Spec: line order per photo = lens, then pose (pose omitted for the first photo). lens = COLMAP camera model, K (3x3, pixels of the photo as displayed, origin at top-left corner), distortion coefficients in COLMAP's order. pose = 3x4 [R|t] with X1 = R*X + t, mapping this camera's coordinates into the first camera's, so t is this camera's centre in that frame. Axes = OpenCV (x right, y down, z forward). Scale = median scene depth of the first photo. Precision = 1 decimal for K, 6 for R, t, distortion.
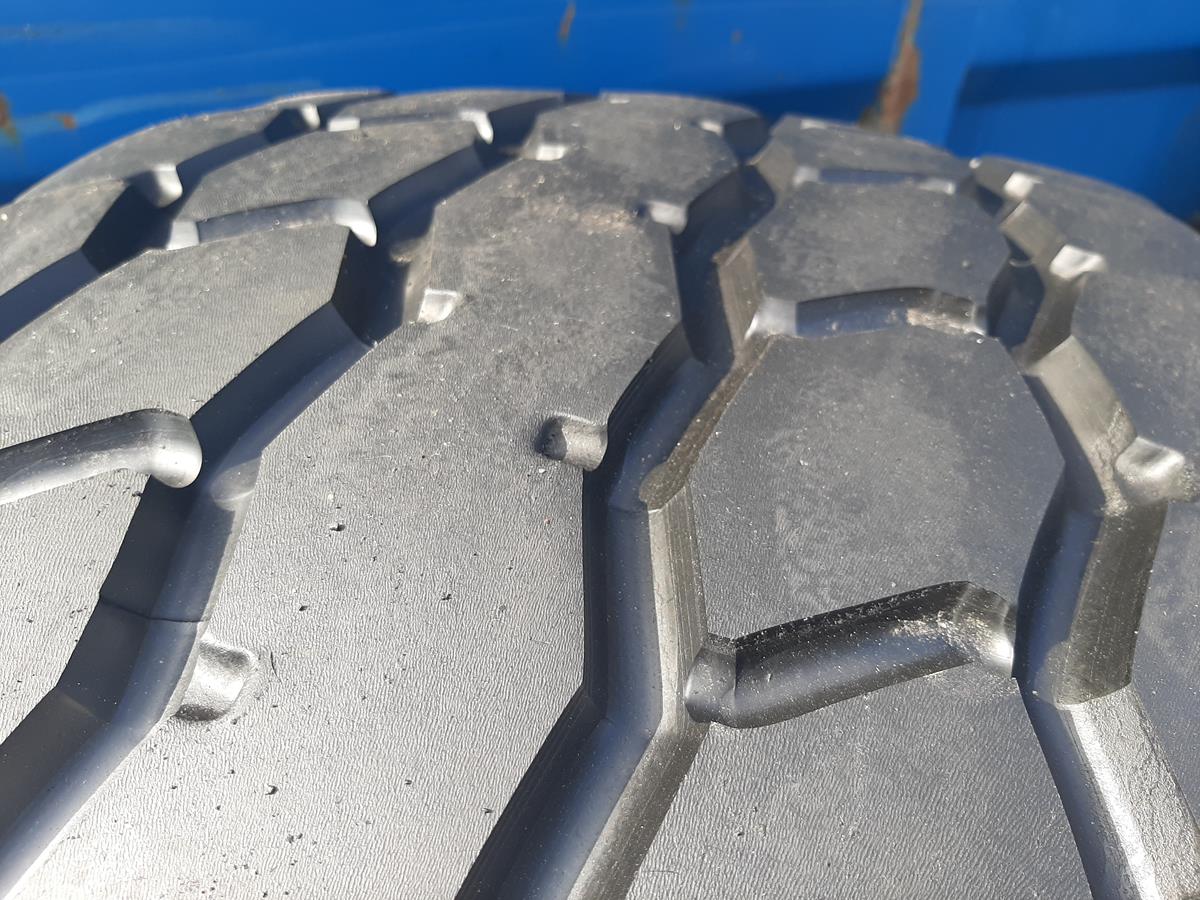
lens RADIAL K [[1172.5, 0, 624.8], [0, 1172.5, 446.9], [0, 0, 1]] dist [0.111281, -0.466475]
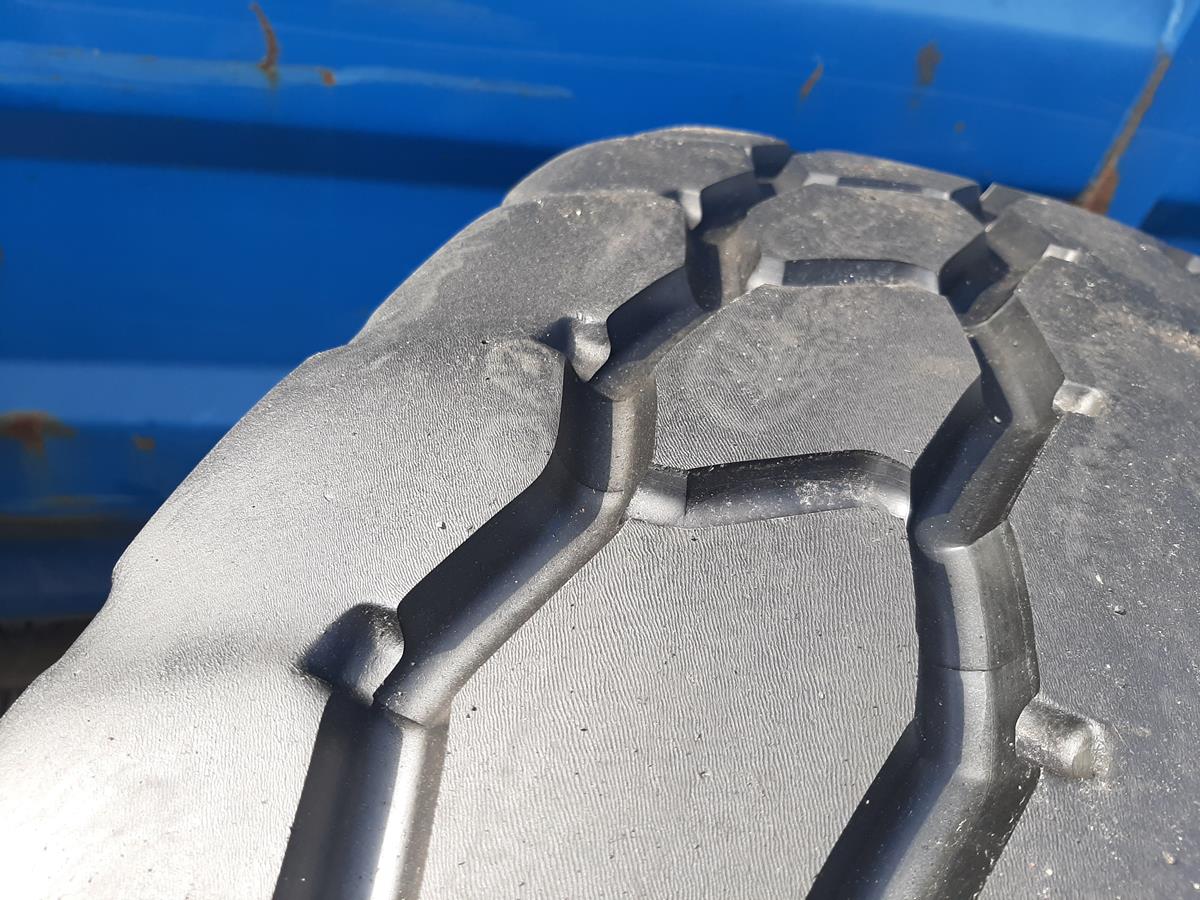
lens RADIAL K [[1172.5, 0, 624.8], [0, 1172.5, 446.9], [0, 0, 1]] dist [0.111281, -0.466475]
pose [[0.979632, 0.200801, -0.000048, -0.589477], [-0.200738, 0.979317, -0.025337, 0.033189], [-0.005040, 0.024831, 0.999679, -0.054583]]
